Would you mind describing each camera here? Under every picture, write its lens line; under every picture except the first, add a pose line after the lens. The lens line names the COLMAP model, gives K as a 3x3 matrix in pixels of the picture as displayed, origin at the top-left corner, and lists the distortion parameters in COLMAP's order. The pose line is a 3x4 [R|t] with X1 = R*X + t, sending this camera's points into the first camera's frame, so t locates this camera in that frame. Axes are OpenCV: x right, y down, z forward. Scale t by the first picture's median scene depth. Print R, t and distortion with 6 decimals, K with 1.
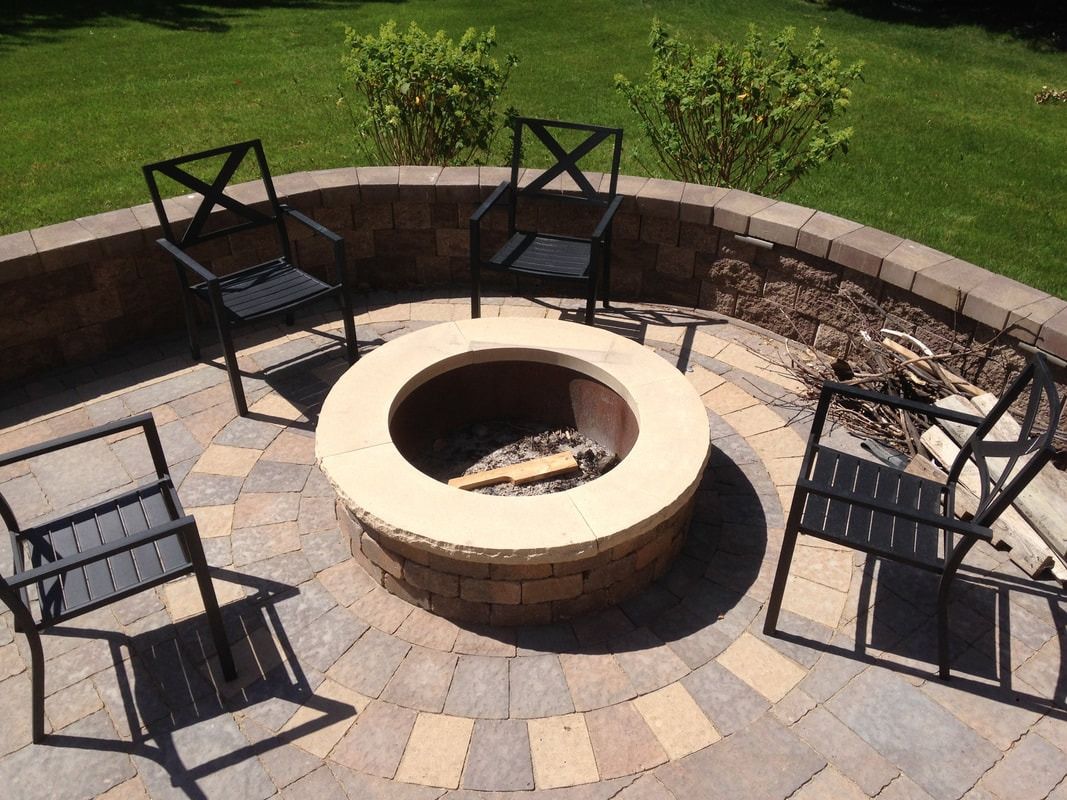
lens RADIAL K [[954.8, 0, 532.6], [0, 954.8, 415.2], [0, 0, 1]] dist [0.201006, -0.351521]
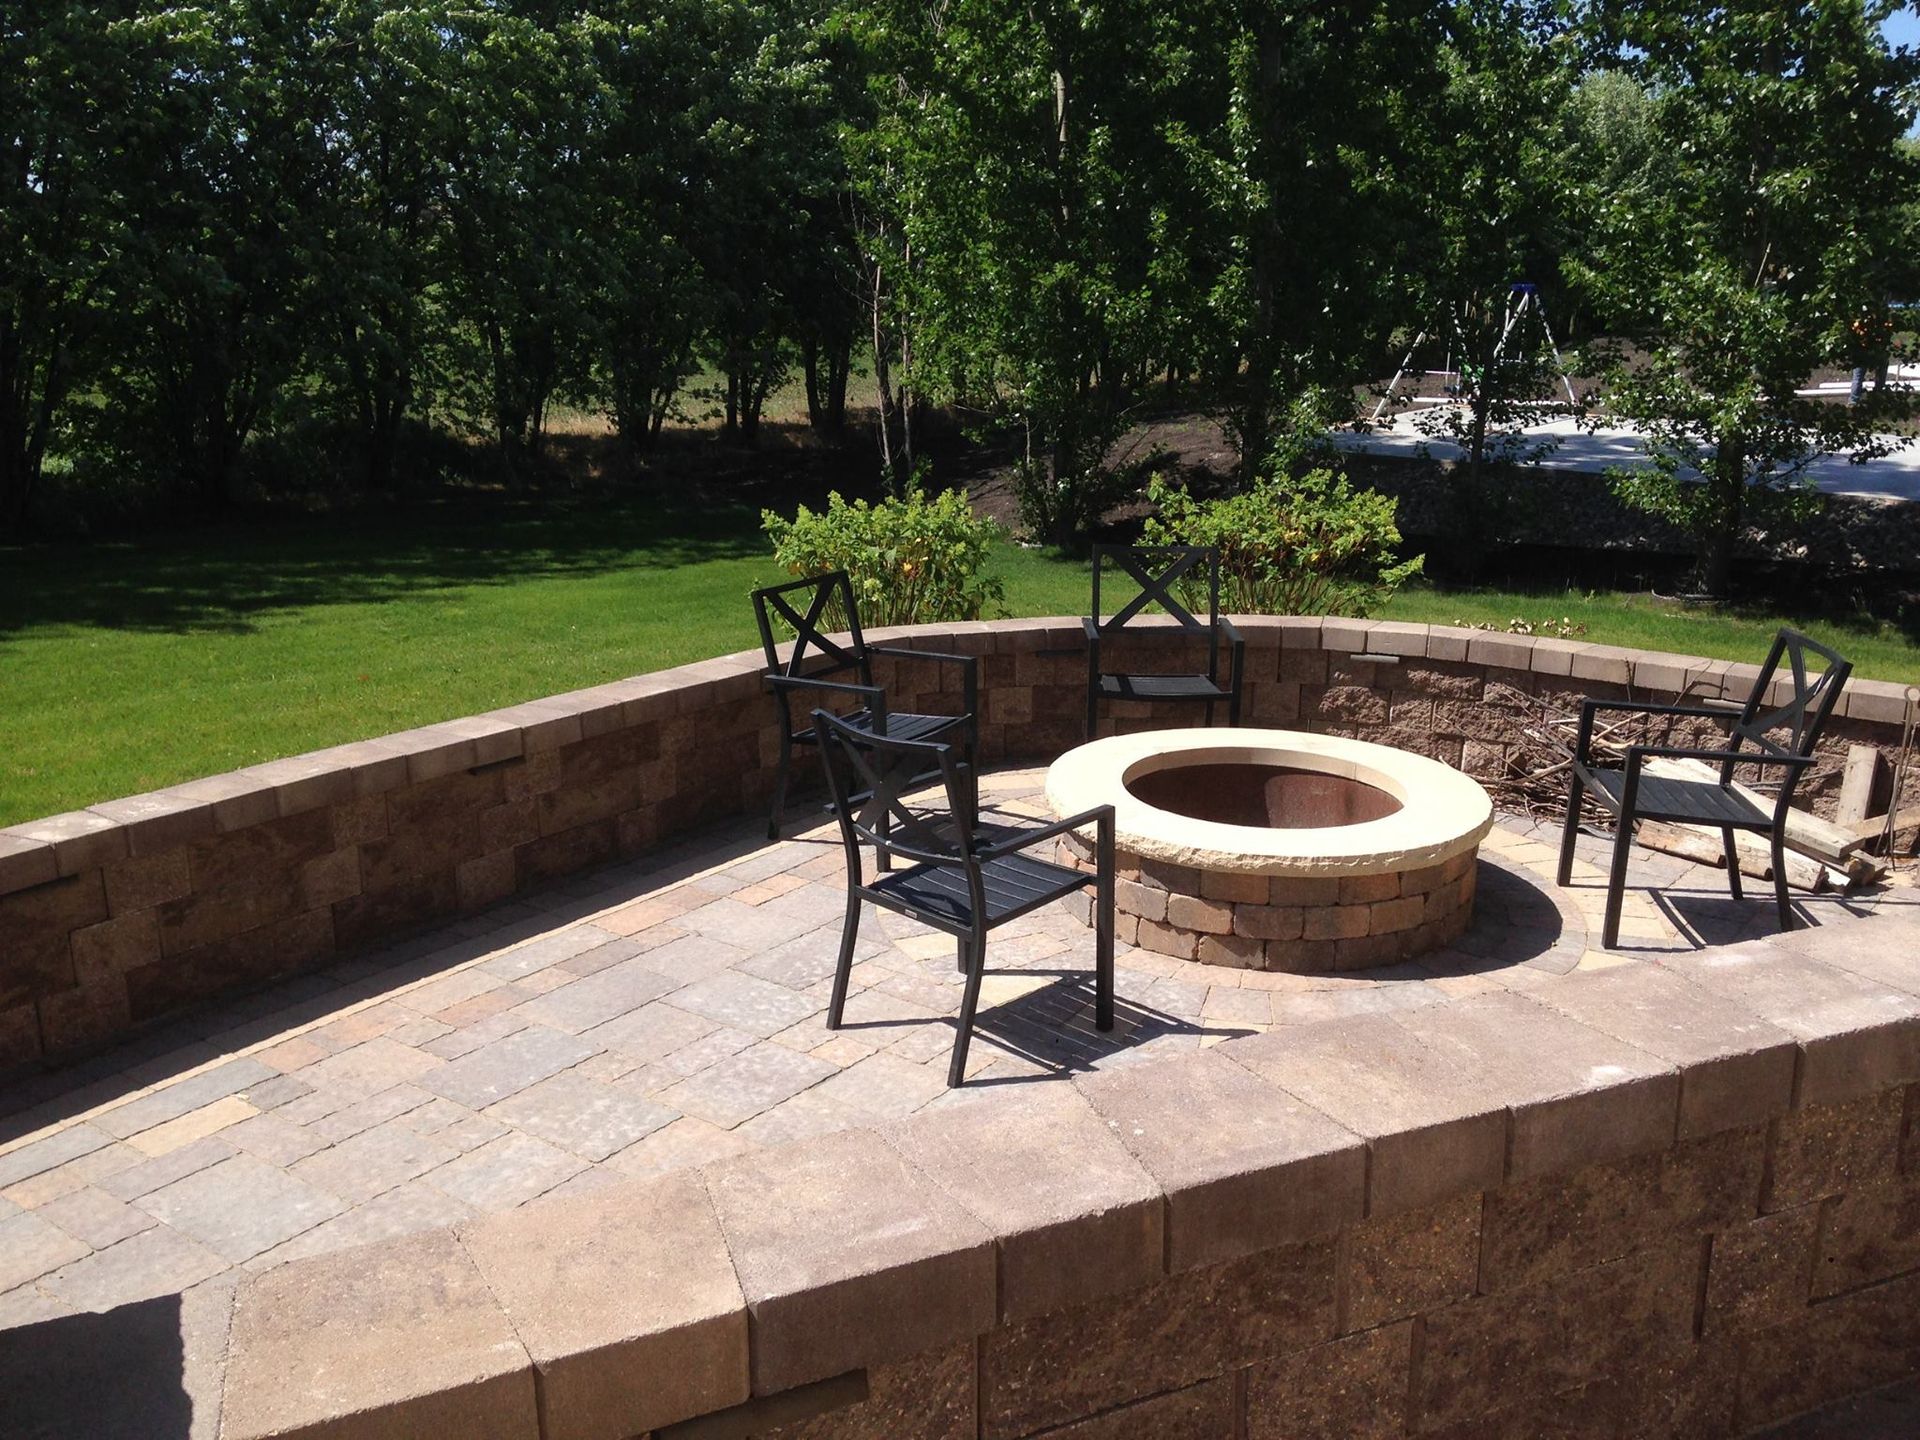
lens RADIAL K [[1718.1, 0, 958.3], [0, 1718.1, 747.4], [0, 0, 1]] dist [0.201006, -0.351521]
pose [[0.963984, -0.075449, 0.255035, -0.589233], [0.157003, 0.935441, -0.316703, 0.363592], [-0.214675, 0.345338, 0.913595, -0.362385]]
